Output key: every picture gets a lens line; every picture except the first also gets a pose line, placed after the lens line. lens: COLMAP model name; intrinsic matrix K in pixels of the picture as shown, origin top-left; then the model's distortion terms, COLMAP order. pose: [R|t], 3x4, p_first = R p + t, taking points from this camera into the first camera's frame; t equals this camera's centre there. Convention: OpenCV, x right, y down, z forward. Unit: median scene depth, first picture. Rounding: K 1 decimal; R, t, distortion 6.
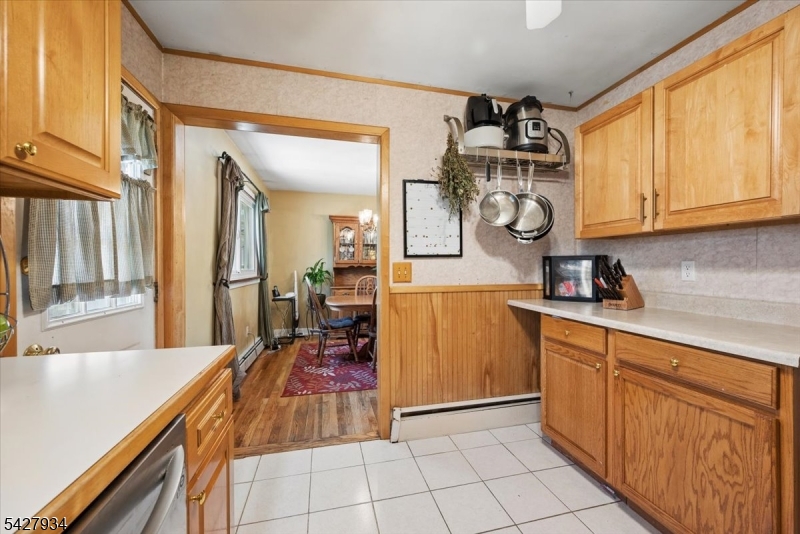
lens RADIAL K [[321.7, 0, 385.1], [0, 321.7, 266.9], [0, 0, 1]] dist [-0.004046, 0.000451]
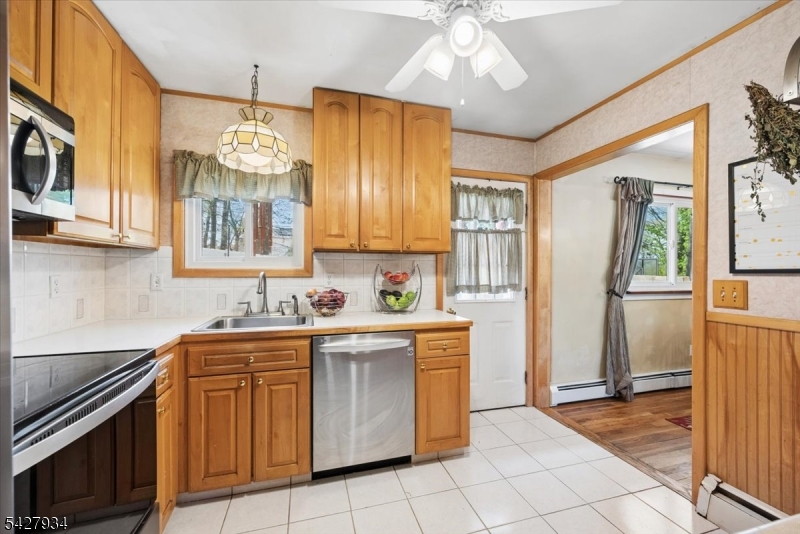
lens RADIAL K [[321.7, 0, 402.7], [0, 321.7, 269.7], [0, 0, 1]] dist [-0.004046, 0.000451]
pose [[0.038767, -0.001489, -0.999247, 0.736917], [-0.006813, 0.999975, -0.001755, -0.030390], [0.999225, 0.006876, 0.038756, 0.249757]]
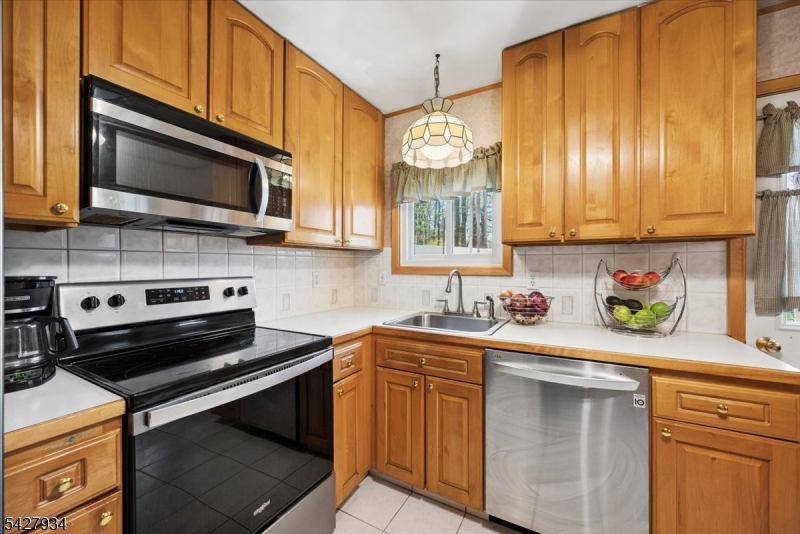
lens RADIAL K [[321.7, 0, 374.3], [0, 321.7, 266.7], [0, 0, 1]] dist [-0.004046, 0.000451]
pose [[-0.688754, -0.001654, -0.724993, 0.506652], [-0.004749, 0.999986, 0.002230, -0.033336], [0.724980, 0.004979, -0.688752, 0.379398]]
